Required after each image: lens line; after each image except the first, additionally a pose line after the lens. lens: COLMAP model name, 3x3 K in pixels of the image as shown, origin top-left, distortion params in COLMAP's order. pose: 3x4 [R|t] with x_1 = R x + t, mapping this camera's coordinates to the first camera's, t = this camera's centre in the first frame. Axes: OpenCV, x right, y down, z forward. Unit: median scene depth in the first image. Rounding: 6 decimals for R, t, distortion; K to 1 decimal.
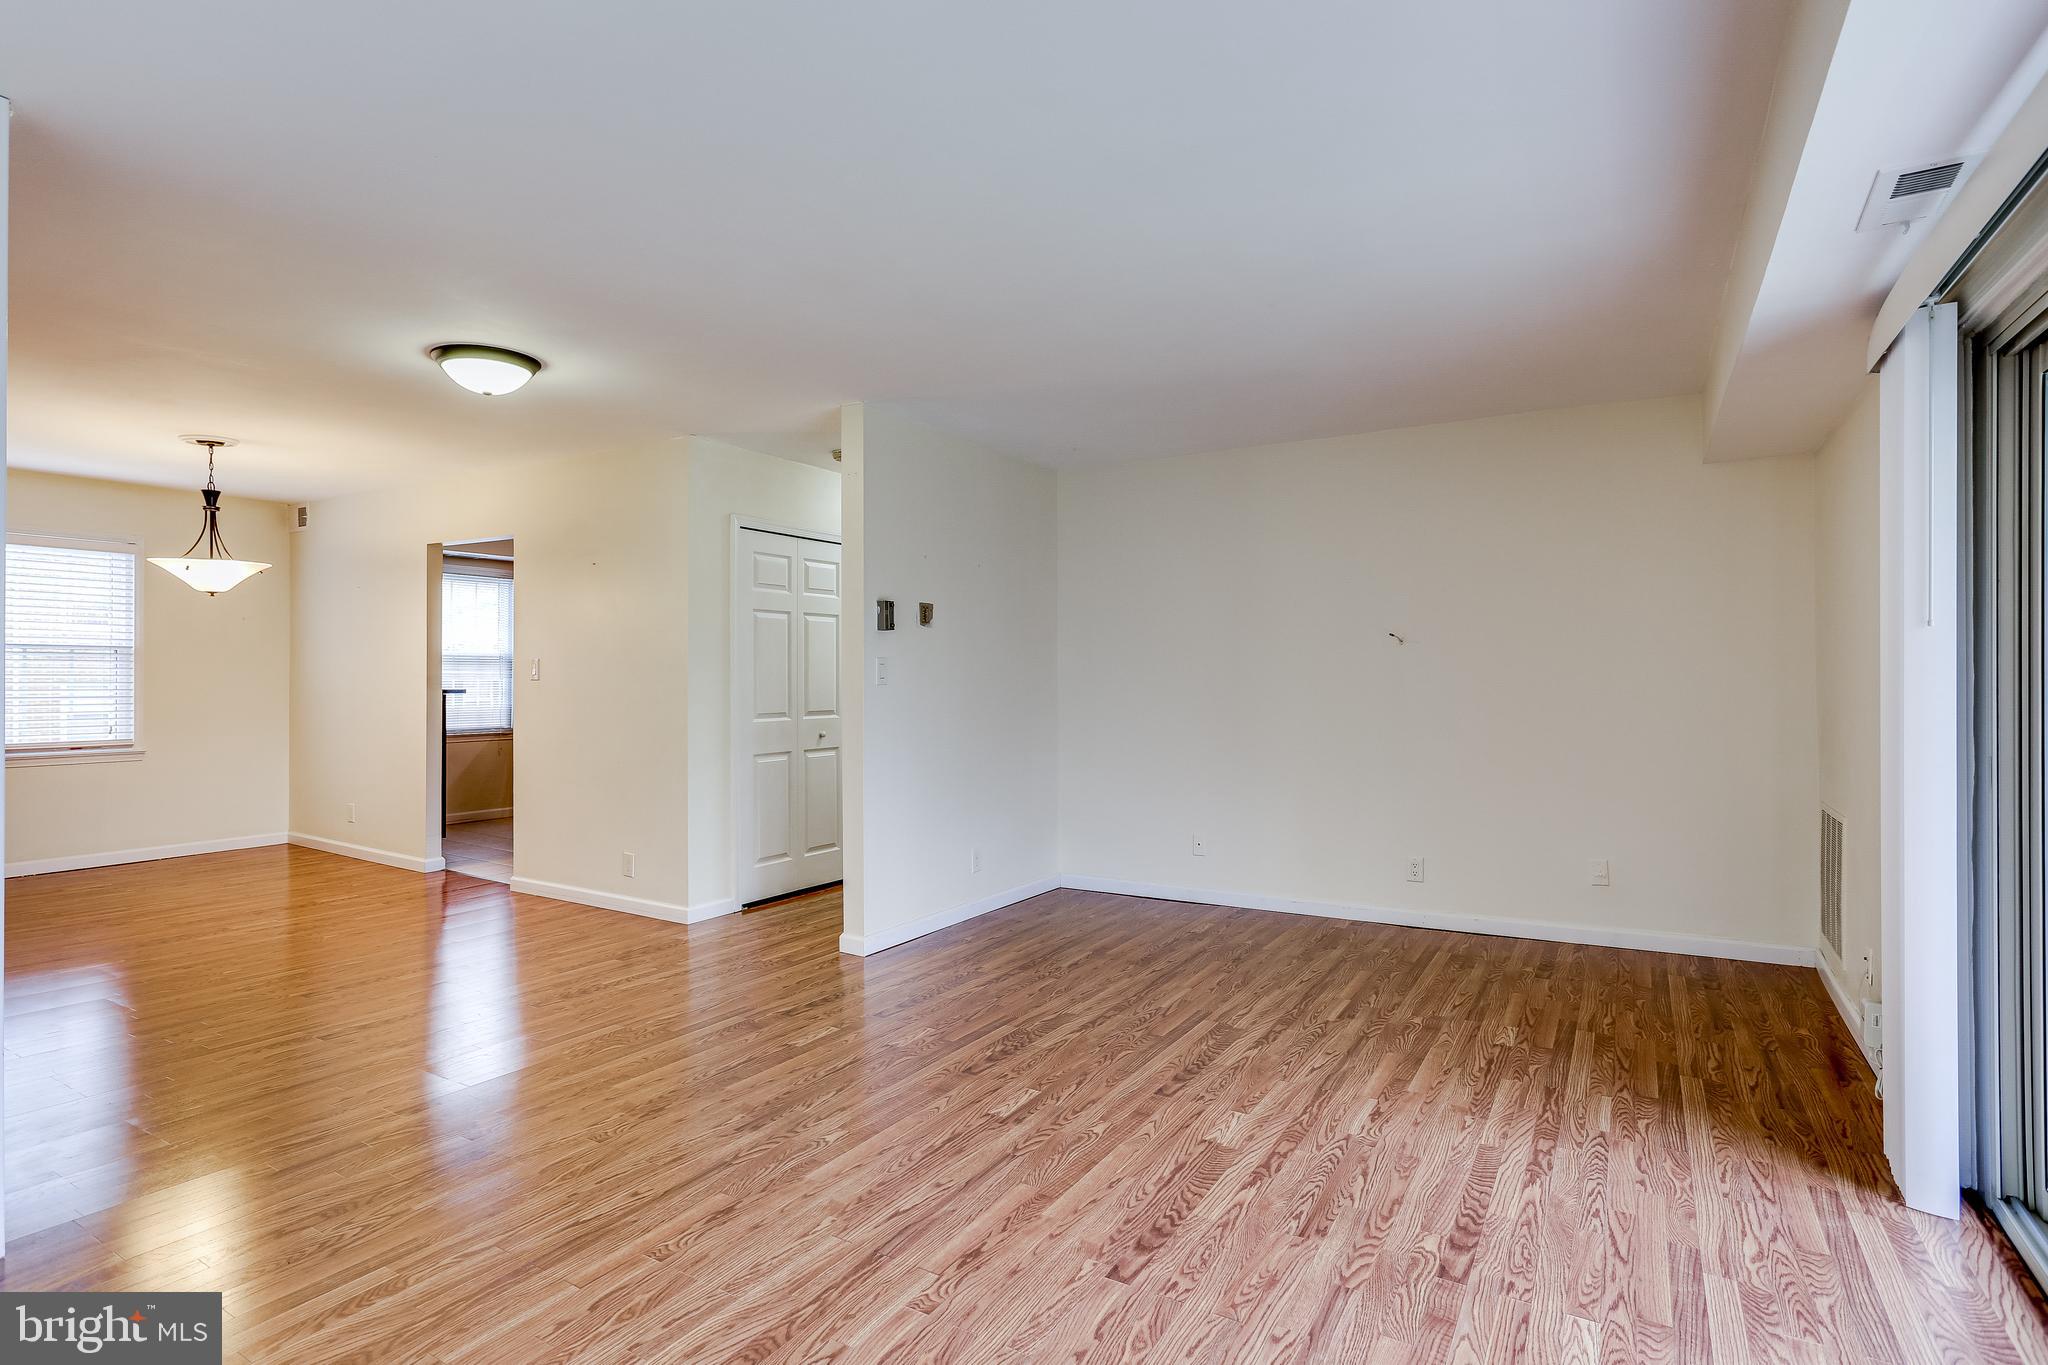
lens RADIAL K [[1006.0, 0, 1032.6], [0, 1006.0, 669.9], [0, 0, 1]] dist [-0.028392, 0.019667]
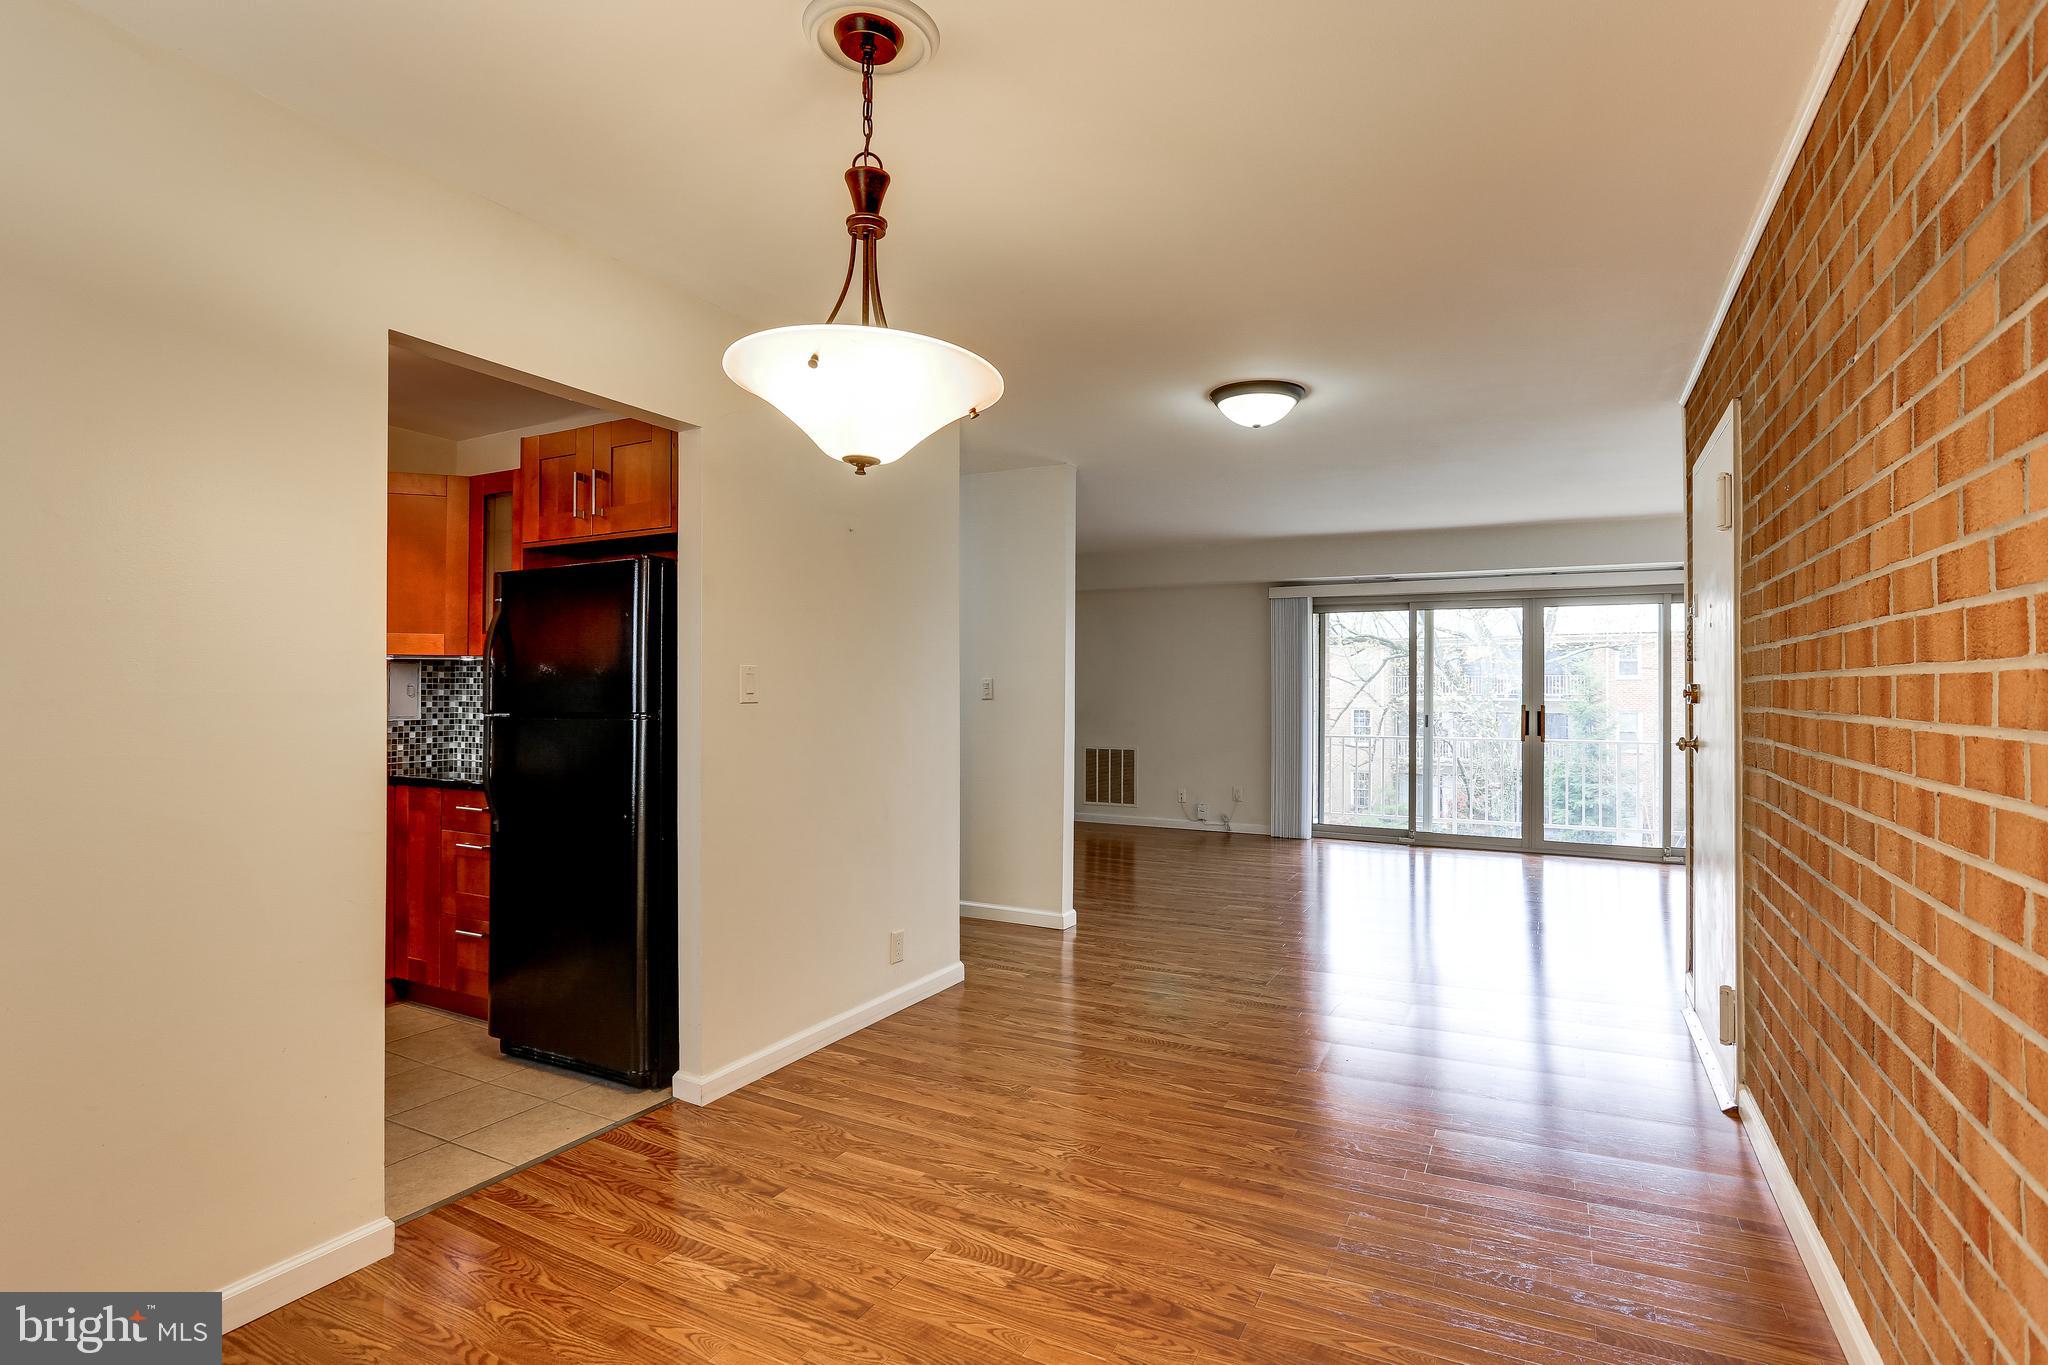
lens RADIAL K [[1006.0, 0, 1016.4], [0, 1006.0, 681.2], [0, 0, 1]] dist [-0.028392, 0.019667]
pose [[-0.037335, 0.006836, 0.999279, -1.856348], [-0.006869, 0.999951, -0.007097, 0.001278], [-0.999279, -0.007129, -0.037286, 1.511179]]
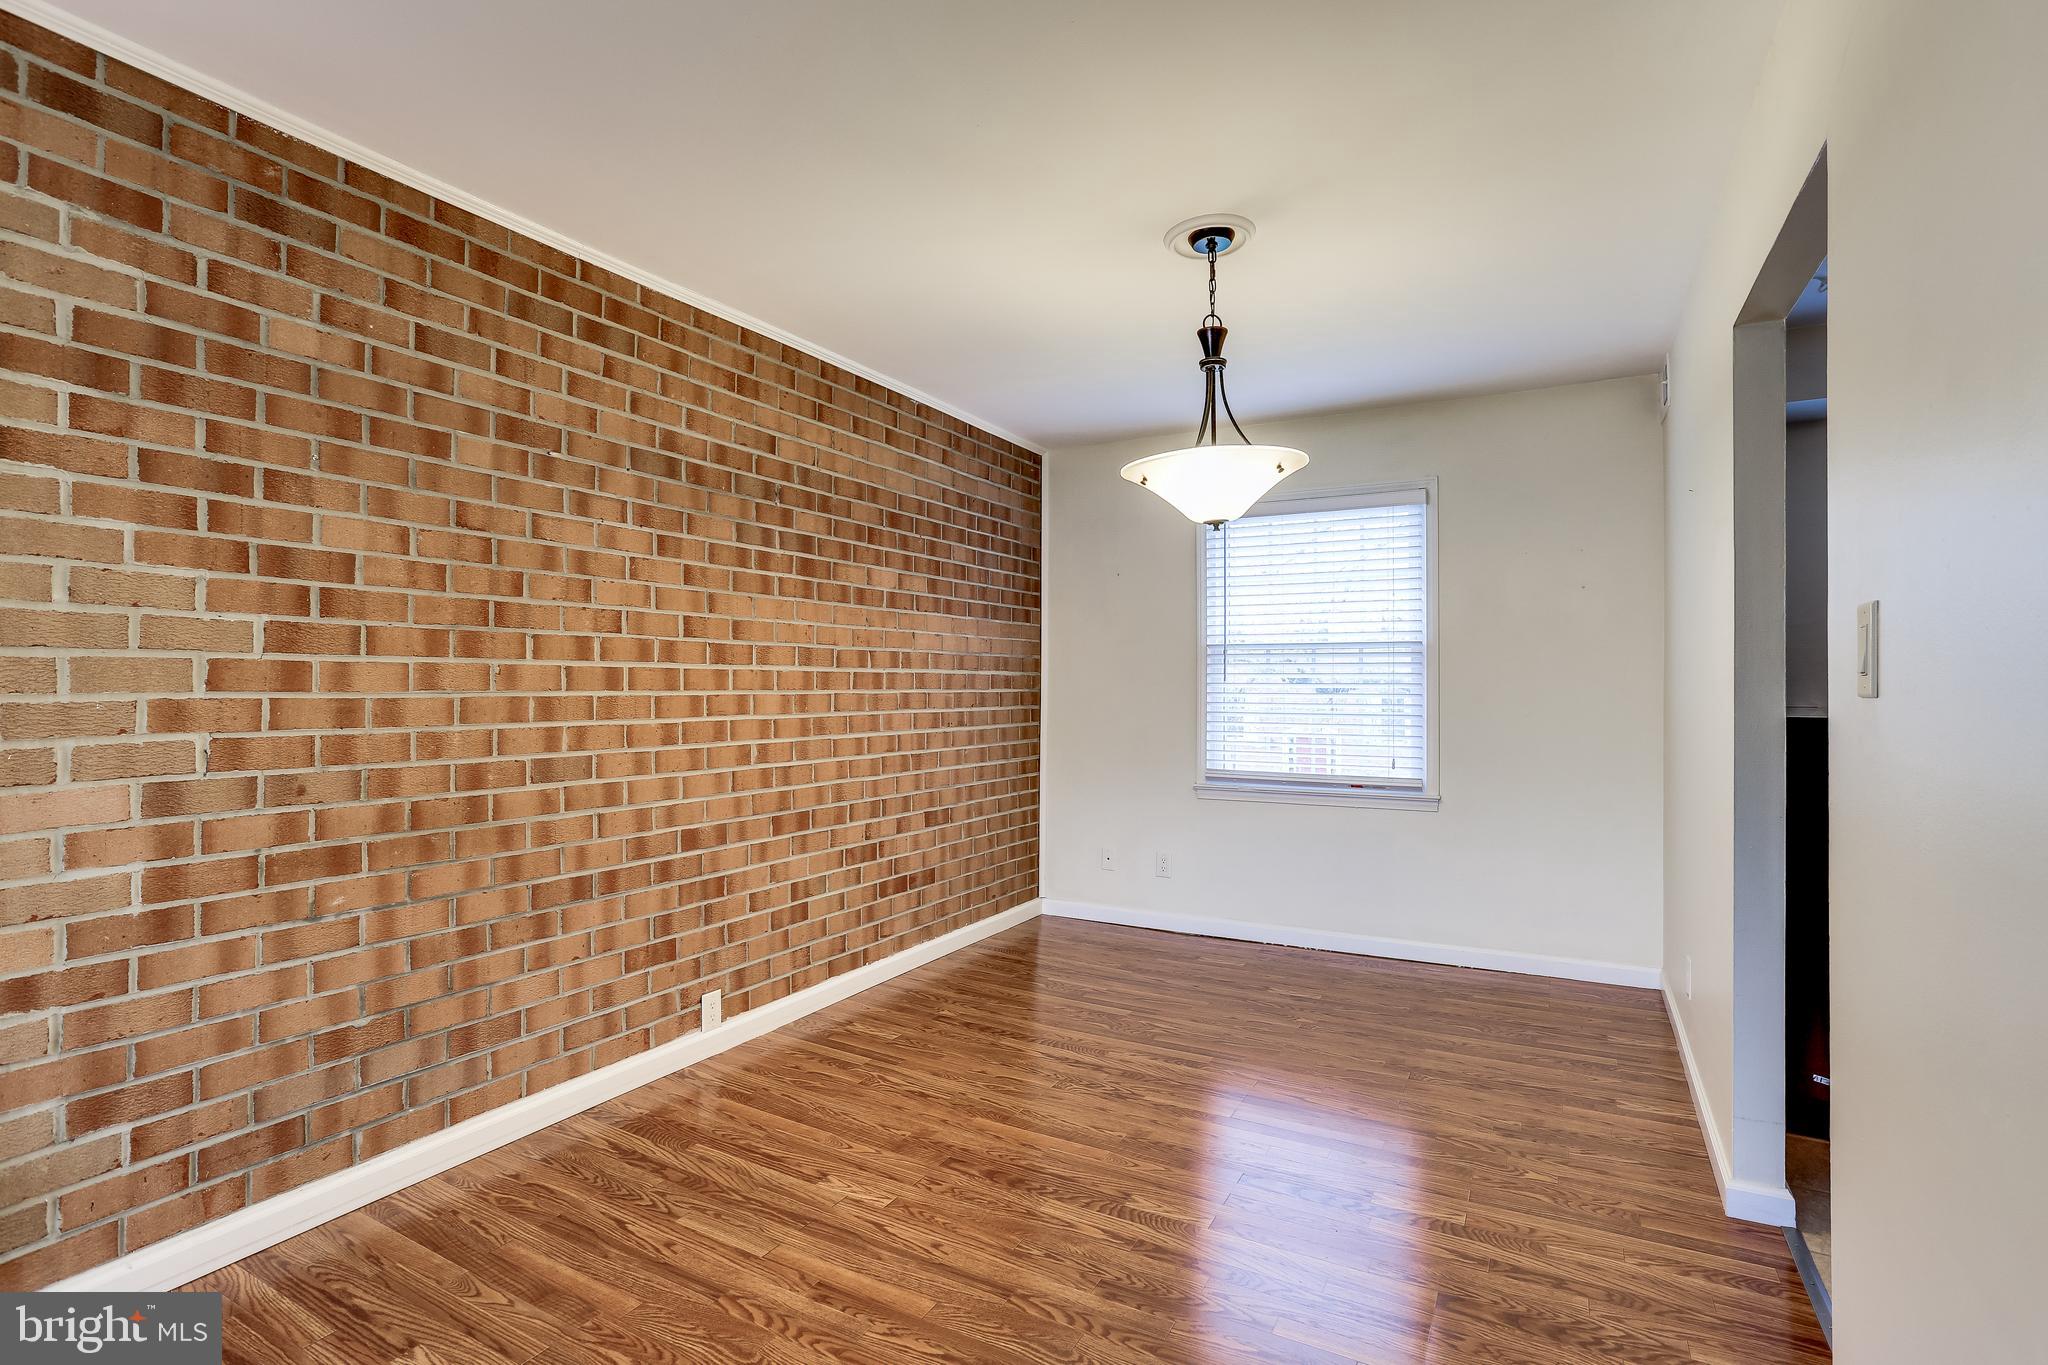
lens RADIAL K [[1006.0, 0, 1018.1], [0, 1006.0, 678.0], [0, 0, 1]] dist [-0.028392, 0.019667]
pose [[0.031608, -0.009784, -0.999452, -0.477890], [0.006168, 0.999935, -0.009594, 0.012694], [0.999481, -0.005861, 0.031667, 1.387181]]
